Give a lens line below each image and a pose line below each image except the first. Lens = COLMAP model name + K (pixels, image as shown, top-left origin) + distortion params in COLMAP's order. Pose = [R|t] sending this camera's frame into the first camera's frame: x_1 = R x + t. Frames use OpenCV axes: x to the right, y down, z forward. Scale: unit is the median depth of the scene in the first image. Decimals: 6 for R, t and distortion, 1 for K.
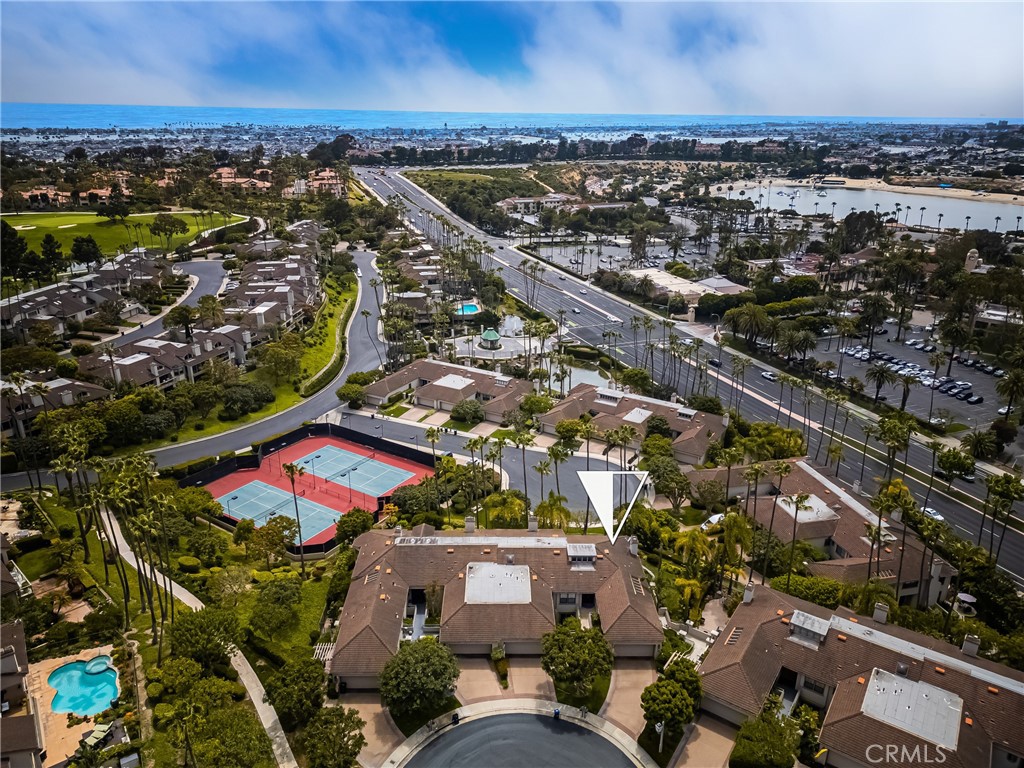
lens RADIAL K [[745.7, 0, 526.0], [0, 745.7, 383.4], [0, 0, 1]] dist [0.070789, -0.088082]
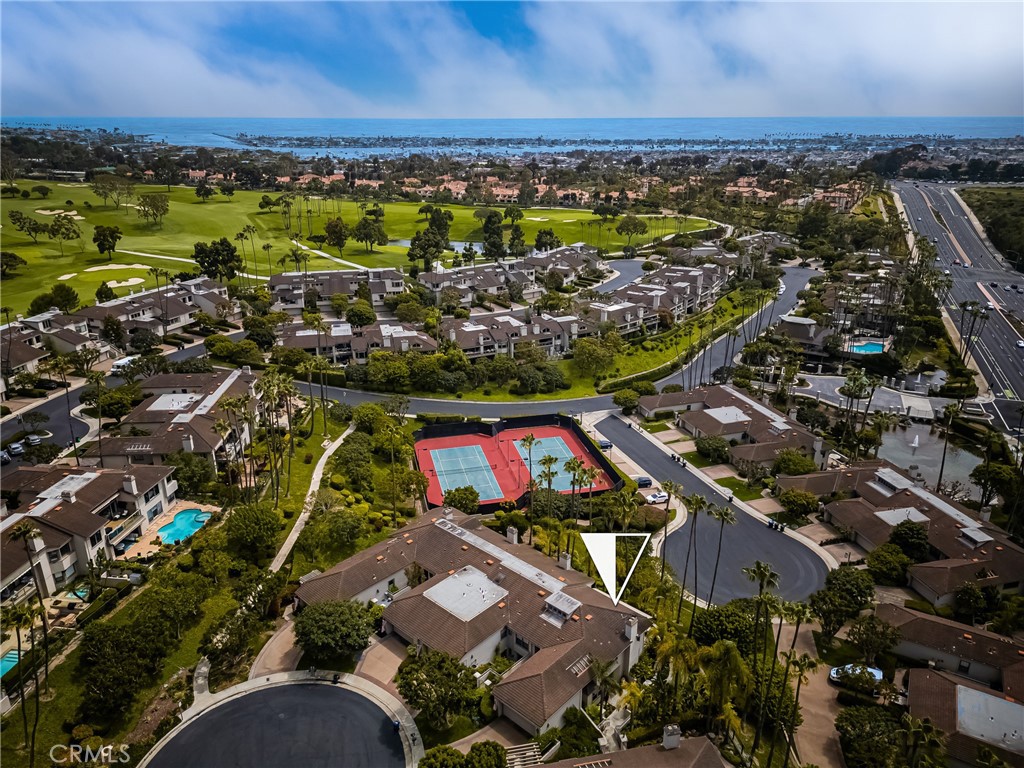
lens RADIAL K [[745.7, 0, 526.0], [0, 745.7, 383.4], [0, 0, 1]] dist [0.070789, -0.088082]
pose [[0.702108, 0.223873, -0.675962, 0.356582], [-0.232125, 0.969395, 0.079953, -0.057694], [0.673173, 0.100772, 0.732587, 0.166171]]
